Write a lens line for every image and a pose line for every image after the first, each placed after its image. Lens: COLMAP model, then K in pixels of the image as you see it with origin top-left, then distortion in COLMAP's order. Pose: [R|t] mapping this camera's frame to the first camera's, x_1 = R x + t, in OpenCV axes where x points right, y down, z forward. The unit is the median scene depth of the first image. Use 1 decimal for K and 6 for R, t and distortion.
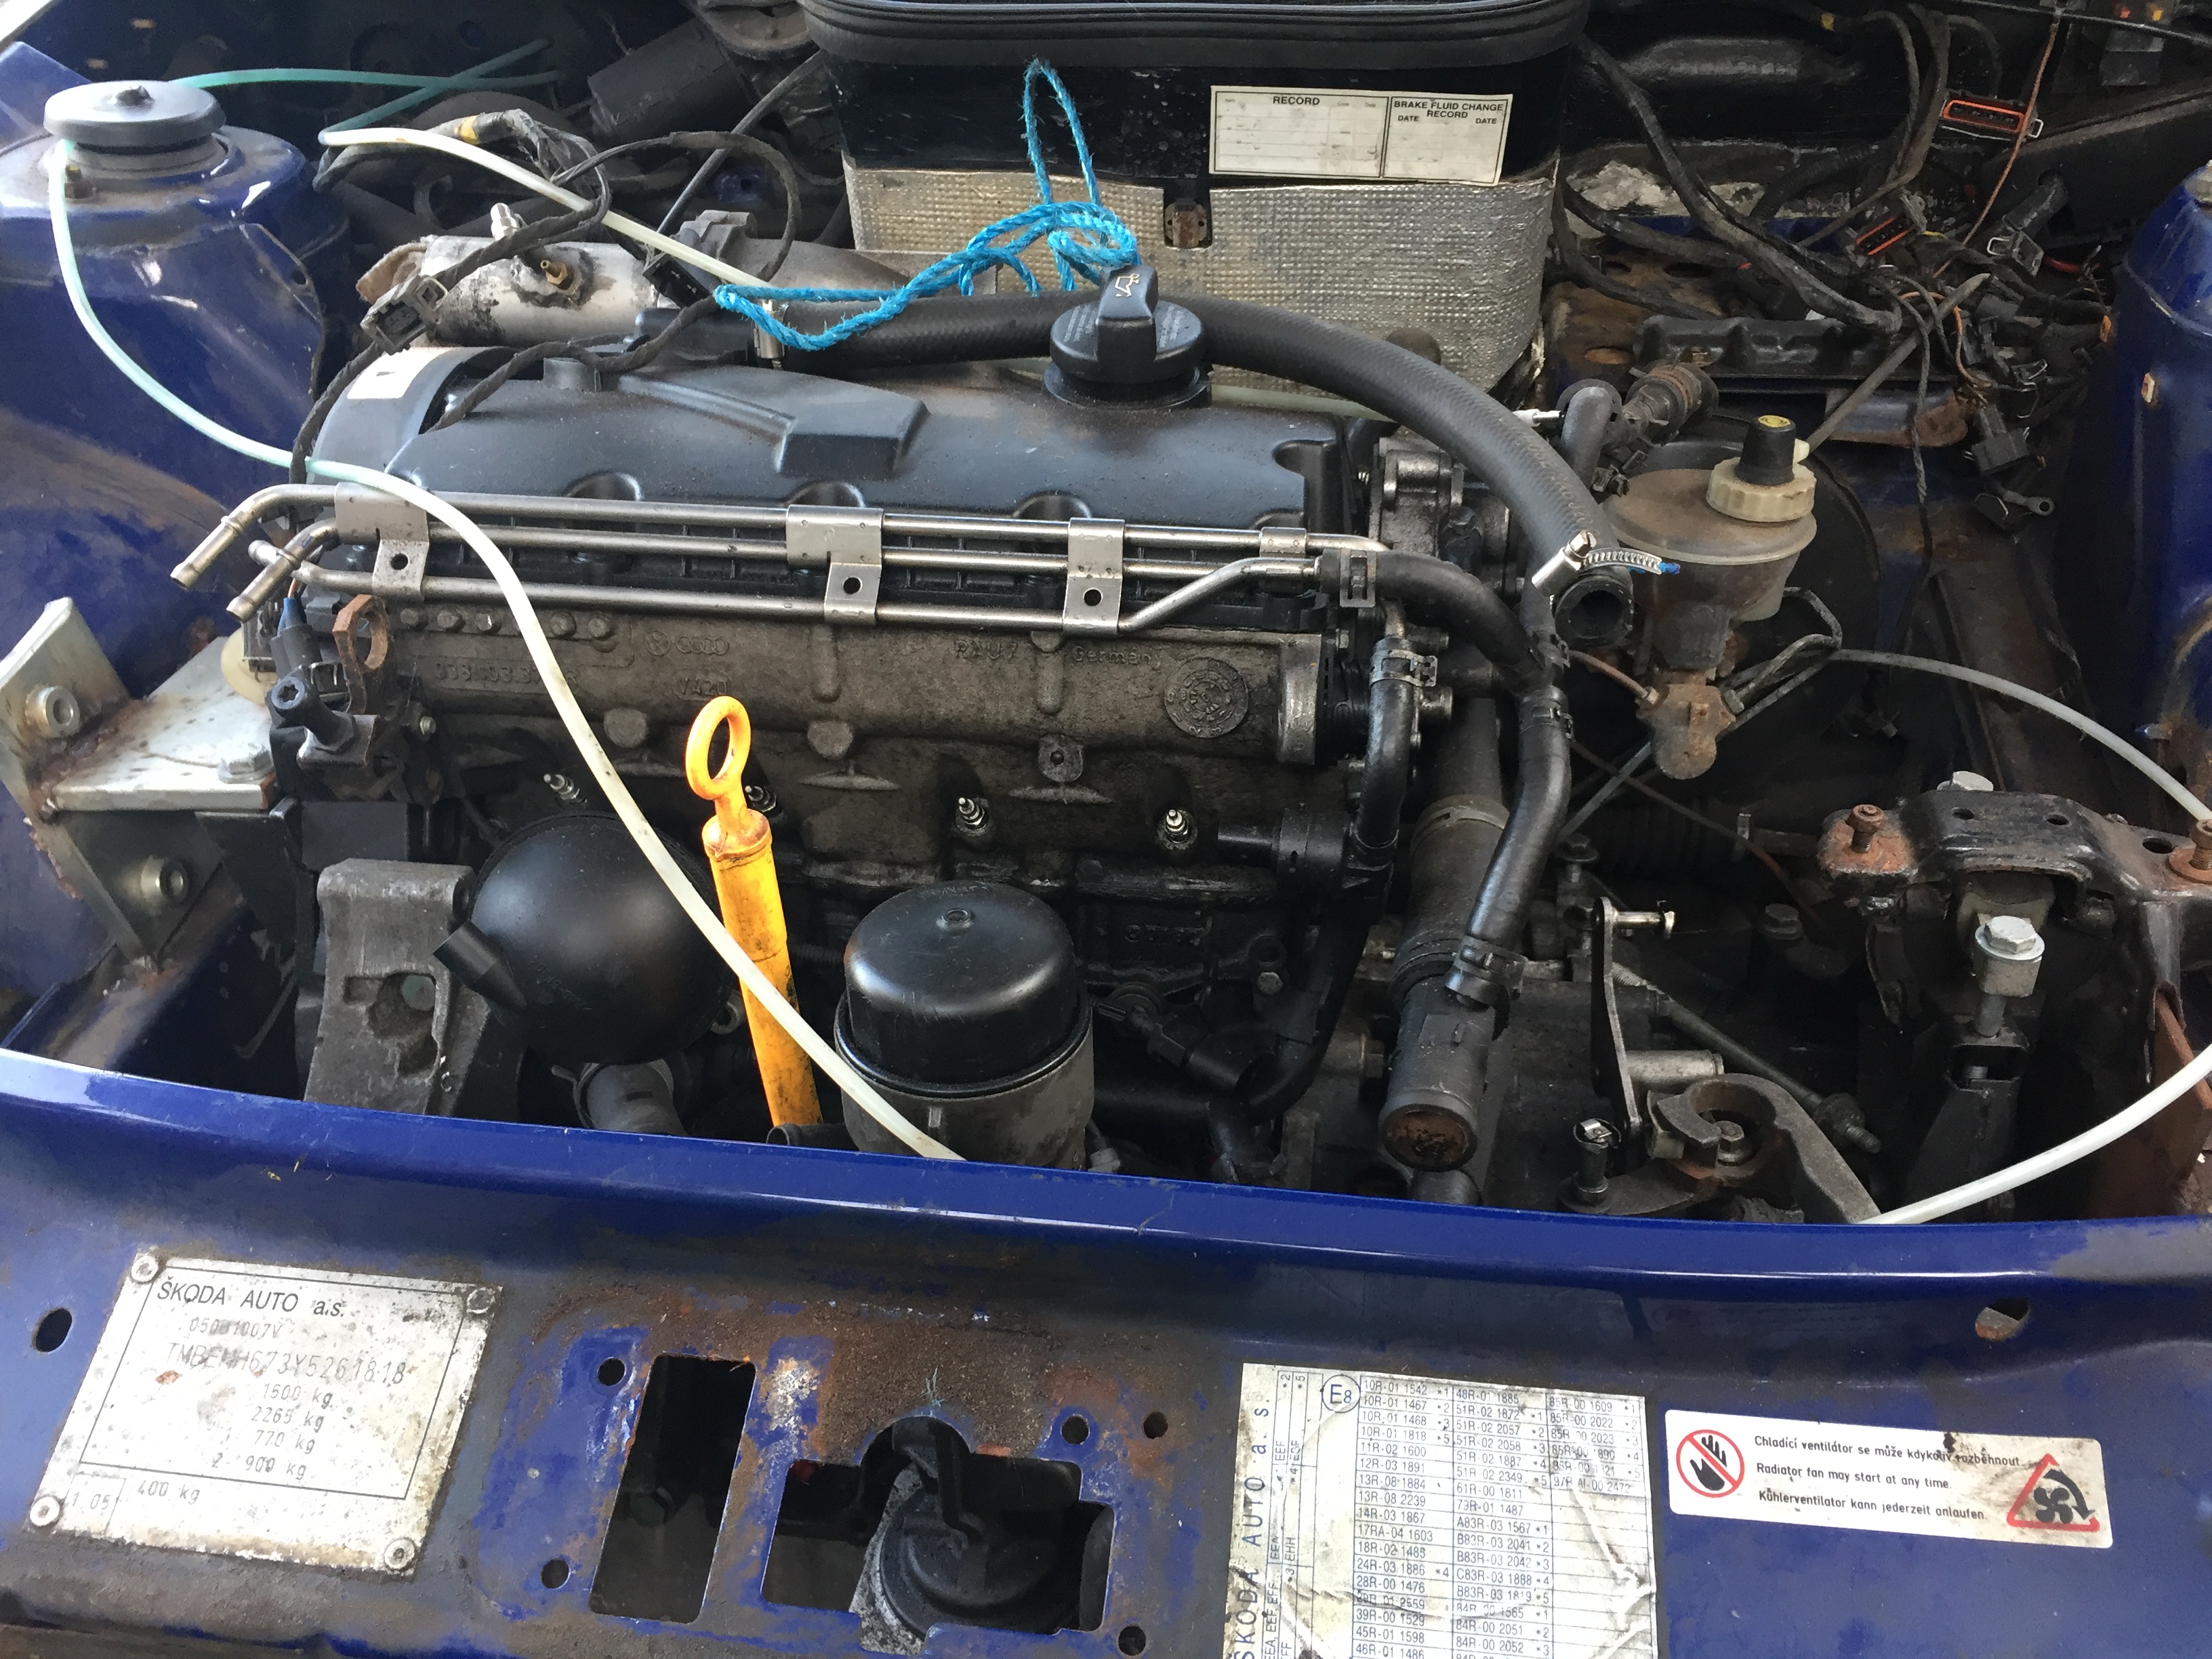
lens RADIAL K [[1875.3, 0, 1106.0], [0, 1875.3, 829.5], [0, 0, 1]] dist [0.061300, -0.061109]
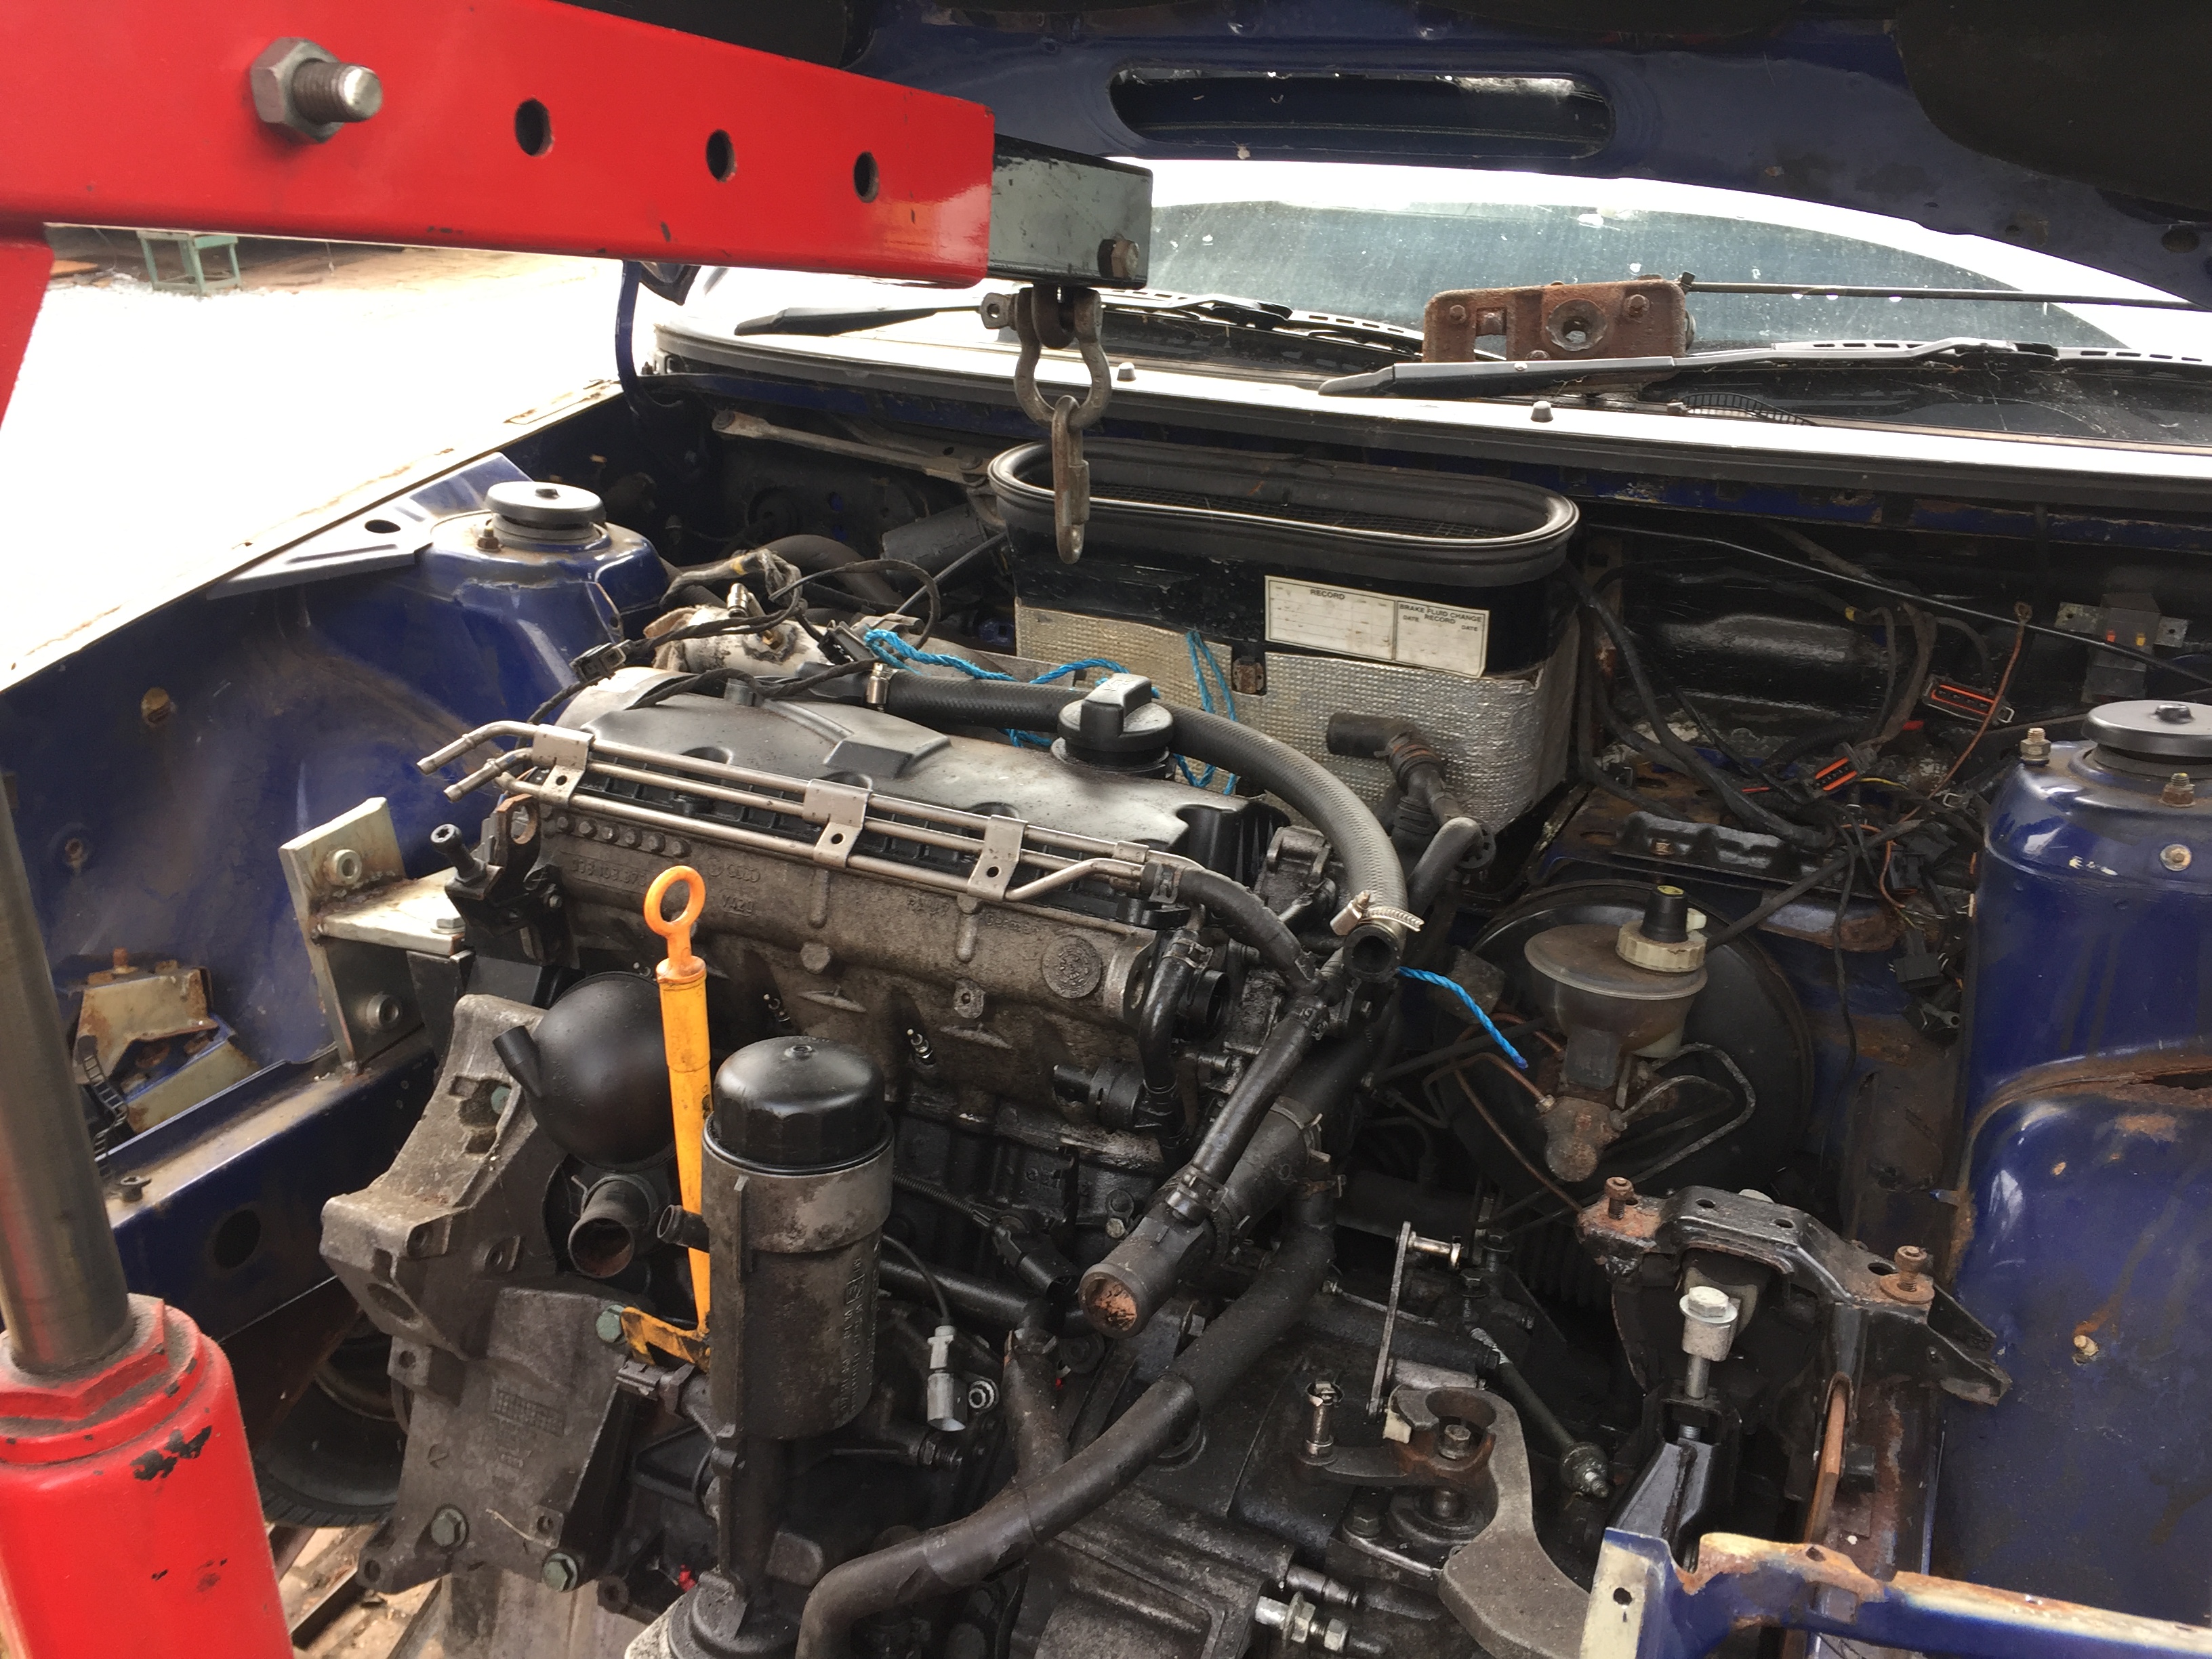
lens RADIAL K [[1875.3, 0, 1106.0], [0, 1875.3, 829.5], [0, 0, 1]] dist [0.061300, -0.061109]
pose [[0.957427, 0.159515, -0.240601, 0.346809], [-0.219681, 0.943320, -0.248773, 0.147765], [0.187281, 0.291037, 0.938202, -0.237185]]
